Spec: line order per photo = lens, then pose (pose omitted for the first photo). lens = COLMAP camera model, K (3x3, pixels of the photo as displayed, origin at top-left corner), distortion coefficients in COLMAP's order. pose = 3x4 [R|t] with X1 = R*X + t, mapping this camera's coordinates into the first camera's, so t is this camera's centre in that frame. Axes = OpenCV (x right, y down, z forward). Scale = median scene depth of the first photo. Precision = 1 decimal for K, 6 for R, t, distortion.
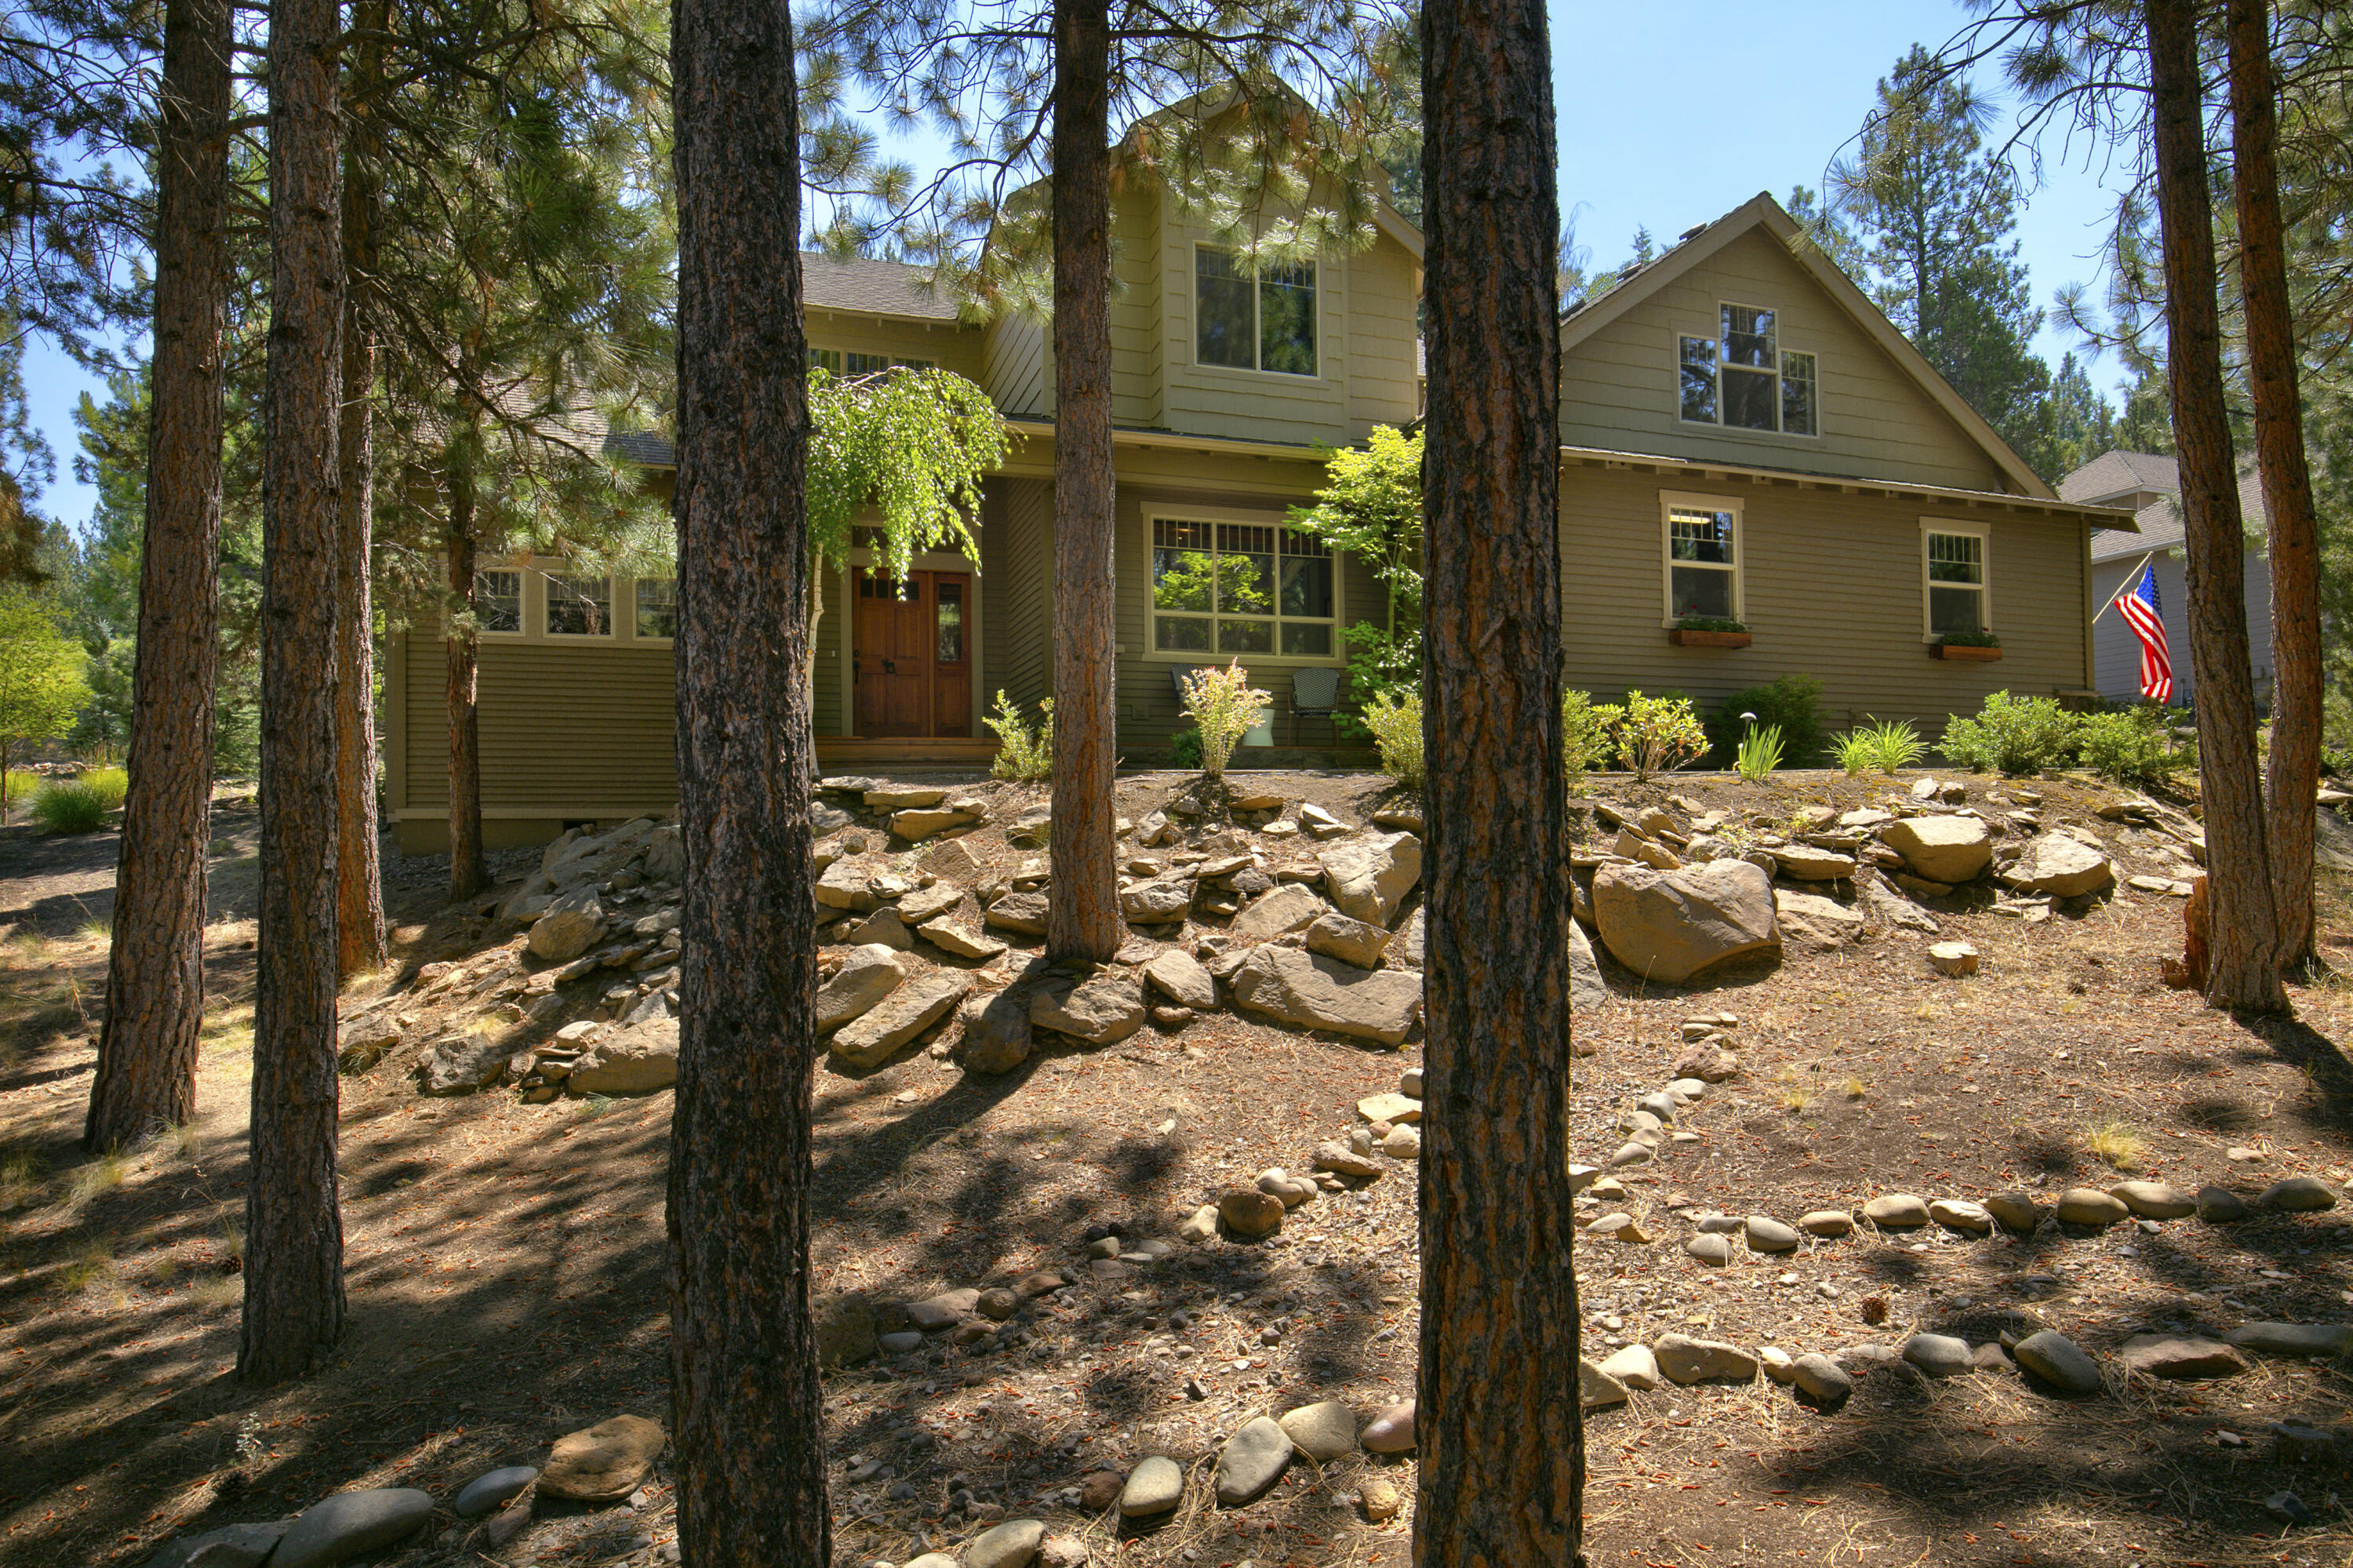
lens RADIAL K [[1278.3, 0, 1176.4], [0, 1278.3, 800.4], [0, 0, 1]] dist [-0.022372, -0.000734]
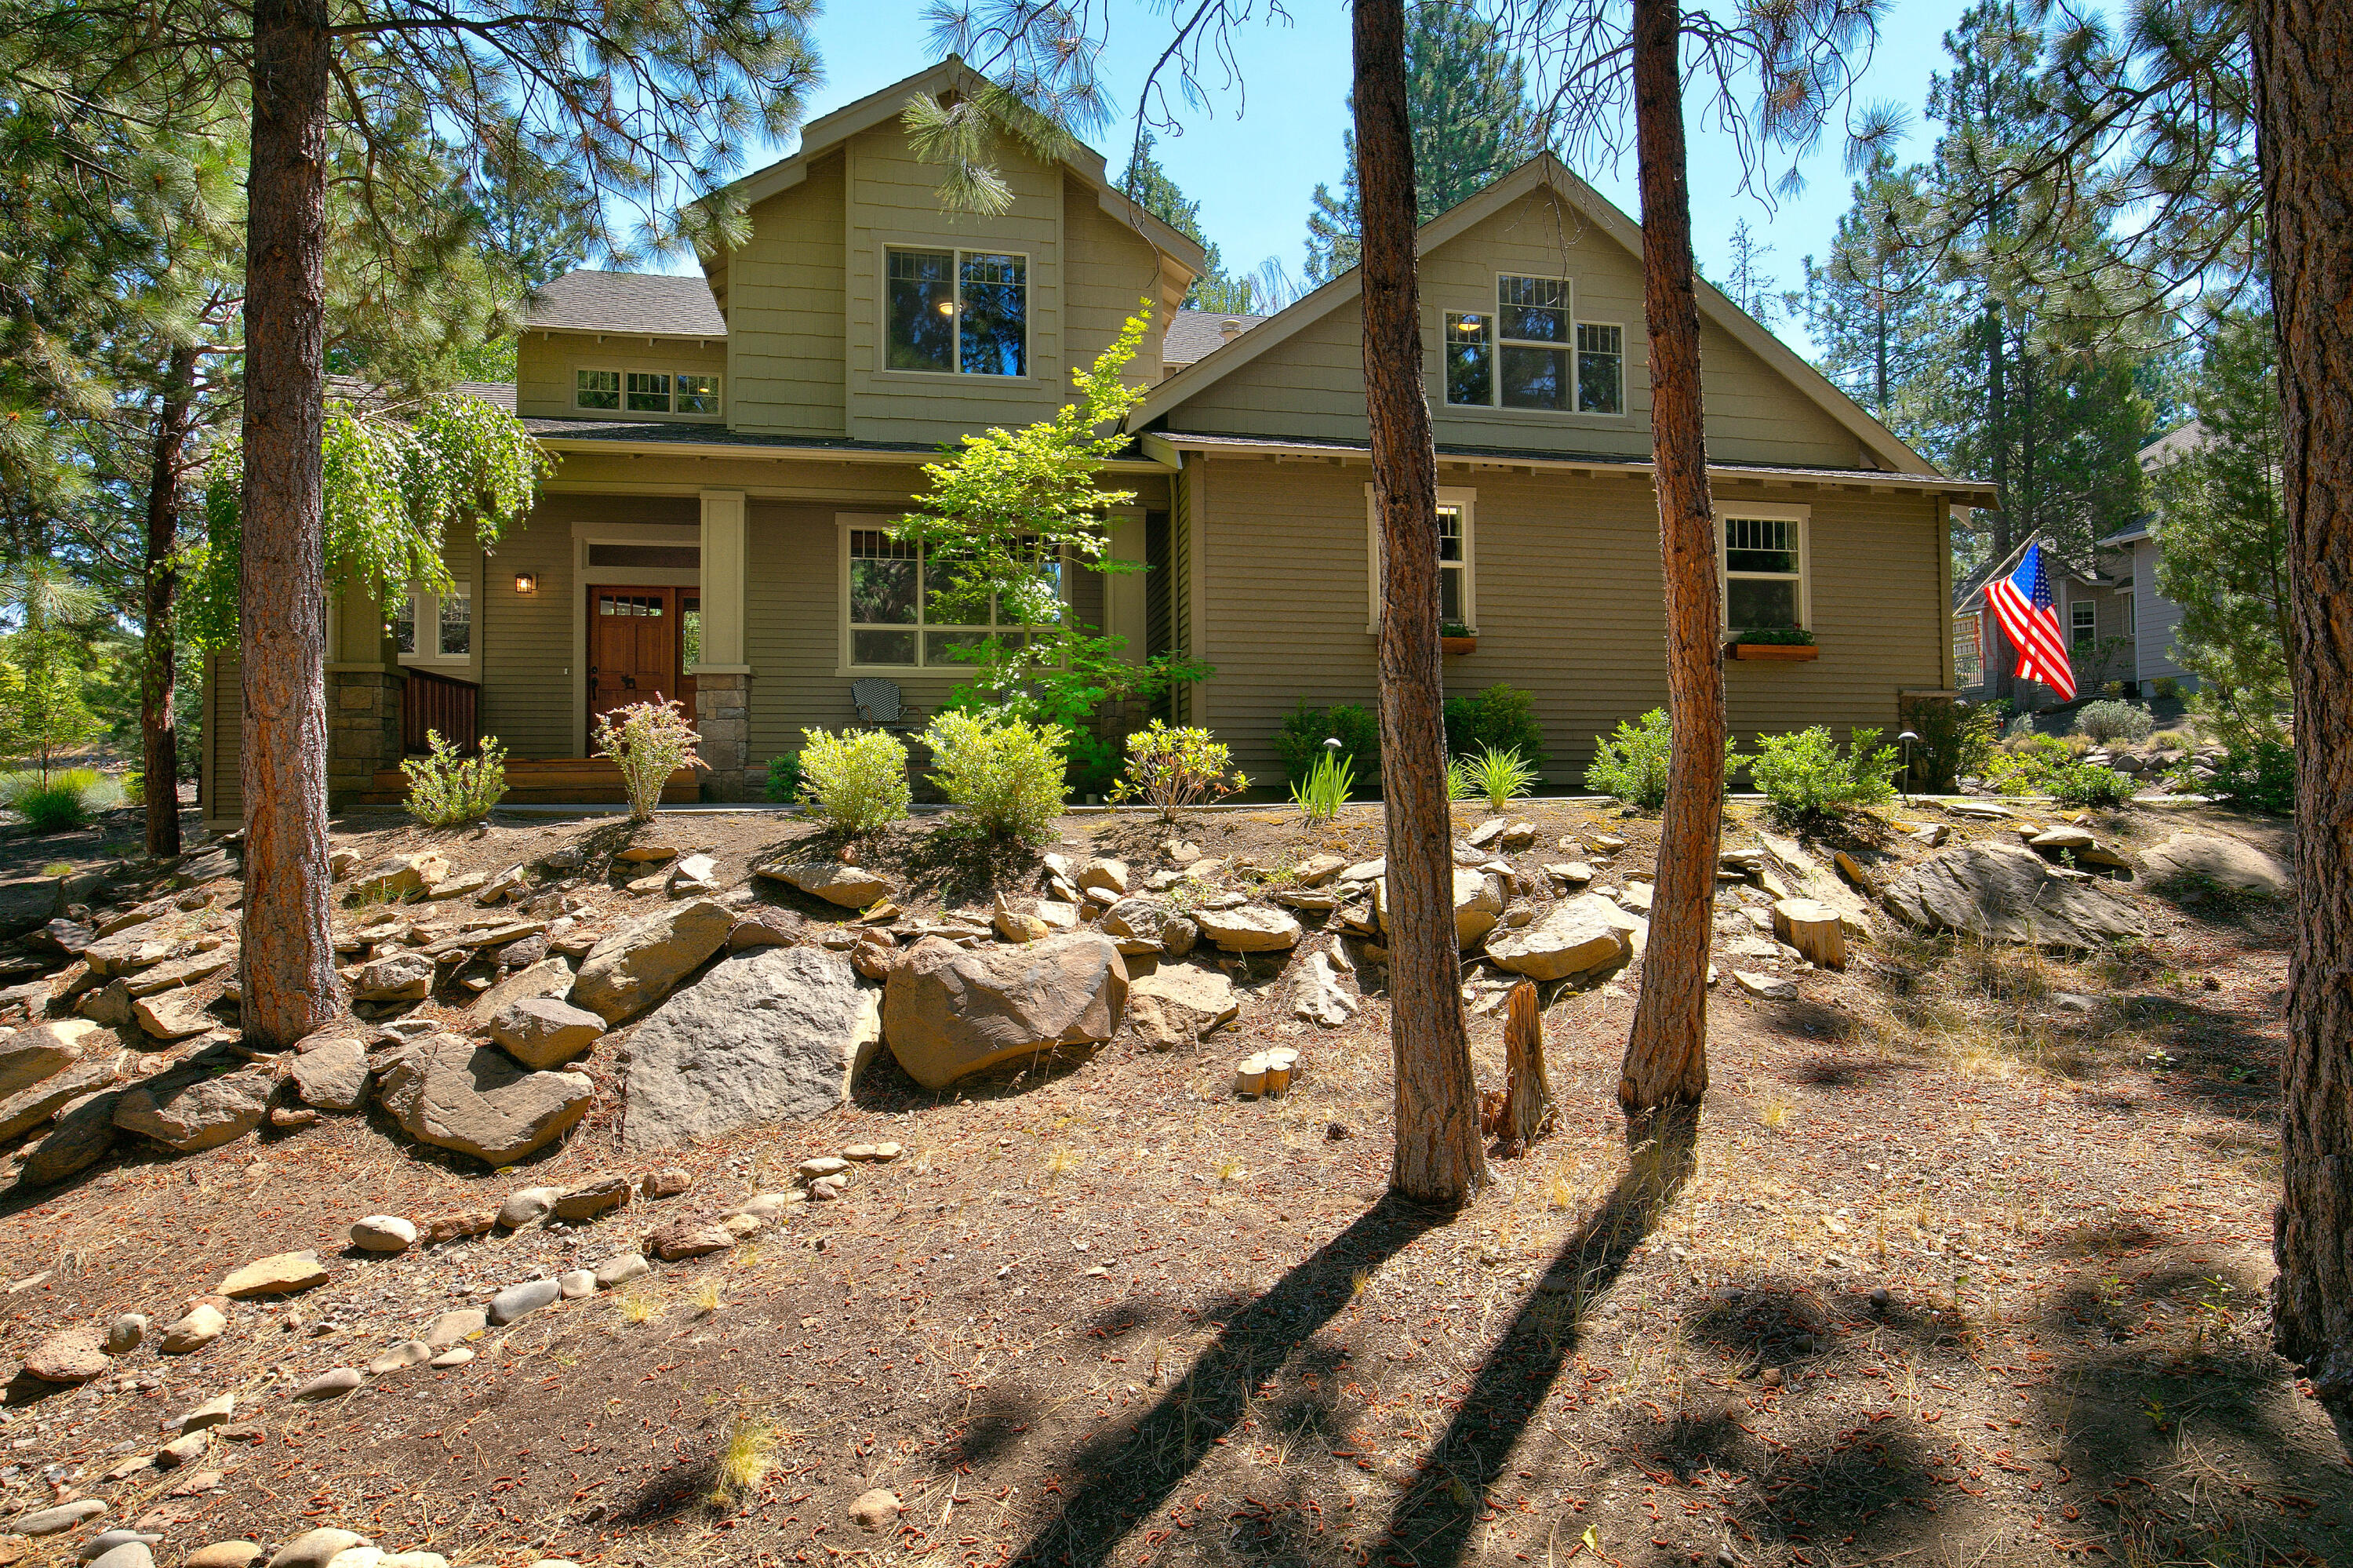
lens RADIAL K [[1216.3, 0, 1176.7], [0, 1216.3, 760.7], [0, 0, 1]] dist [-0.021855, -0.000617]
pose [[0.992022, -0.002560, -0.126035, 0.509156], [0.001108, 0.999932, -0.011592, -0.050240], [0.126056, 0.011360, 0.991958, 0.175014]]
